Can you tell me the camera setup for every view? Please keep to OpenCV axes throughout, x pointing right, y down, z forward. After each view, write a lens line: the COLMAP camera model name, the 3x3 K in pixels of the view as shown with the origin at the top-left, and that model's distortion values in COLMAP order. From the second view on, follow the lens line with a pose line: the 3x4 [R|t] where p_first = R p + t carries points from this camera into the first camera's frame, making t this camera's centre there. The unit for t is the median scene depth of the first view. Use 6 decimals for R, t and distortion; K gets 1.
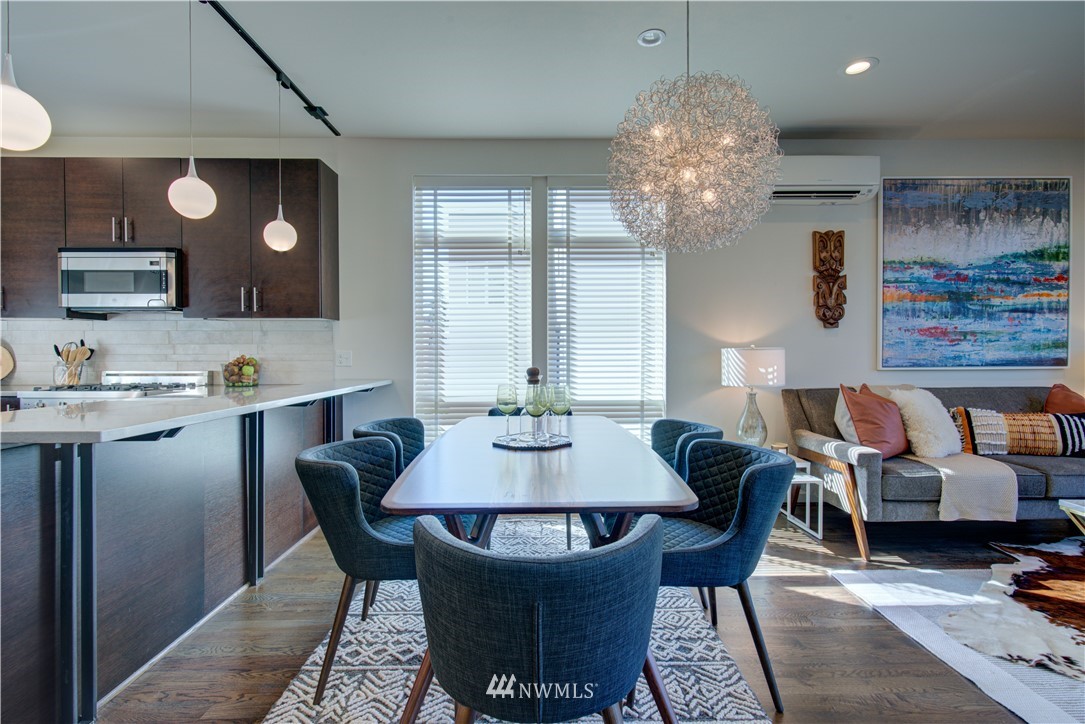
lens RADIAL K [[519.1, 0, 525.1], [0, 519.1, 357.0], [0, 0, 1]] dist [0.000690, 0.000859]
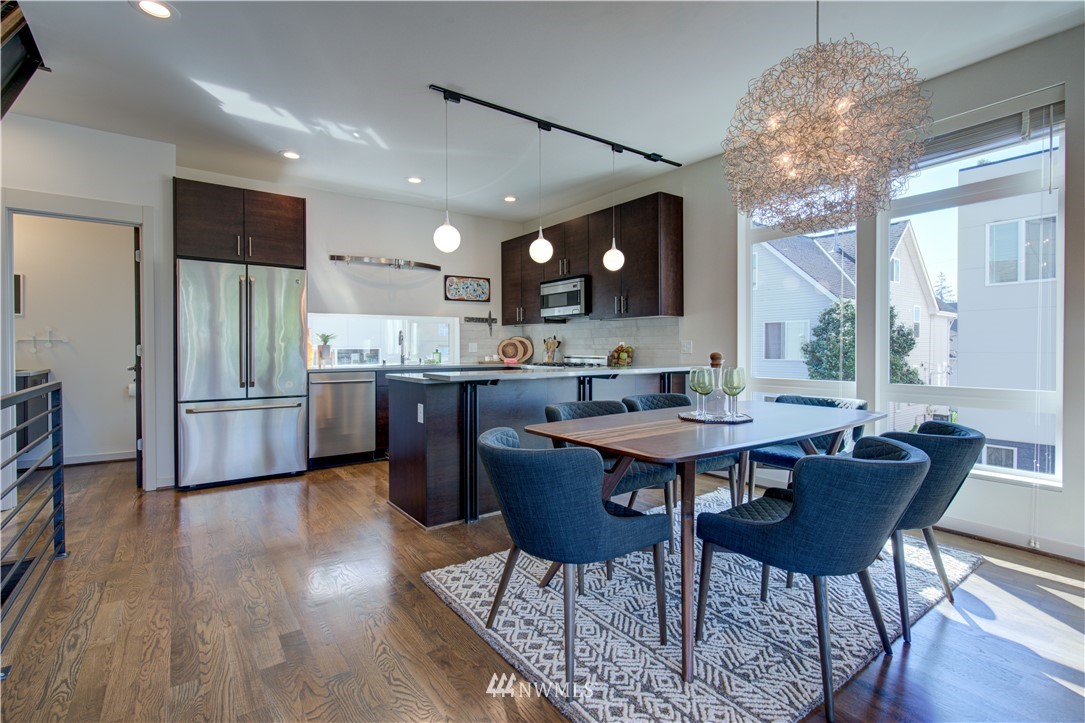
lens RADIAL K [[501.2, 0, 516.8], [0, 501.2, 353.3], [0, 0, 1]] dist [0.017527, -0.000334]
pose [[0.555591, 0.010540, -0.831389, 0.402285], [-0.008045, 0.999941, 0.007301, 0.011194], [0.831417, 0.002632, 0.555643, 0.014278]]
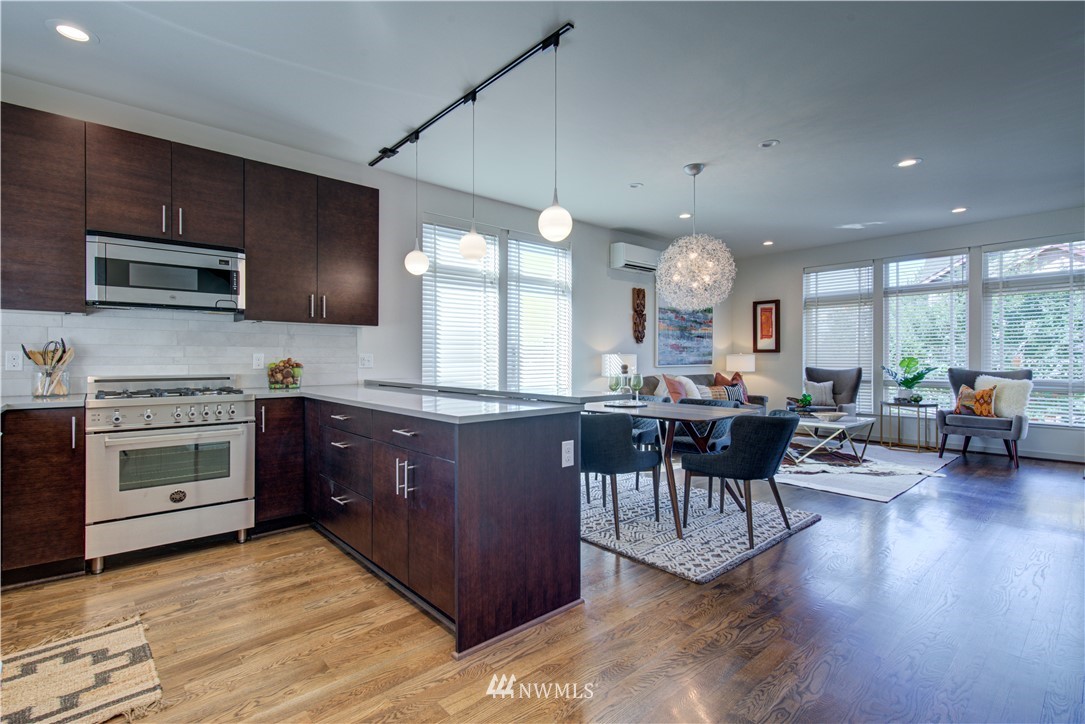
lens RADIAL K [[517.8, 0, 562.1], [0, 517.8, 361.2], [0, 0, 1]] dist [0.000294, 0.000137]
pose [[0.737444, -0.002092, 0.675405, -0.806942], [0.003004, 0.999995, -0.000181, 0.003954], [-0.675402, 0.002162, 0.737447, -0.118053]]
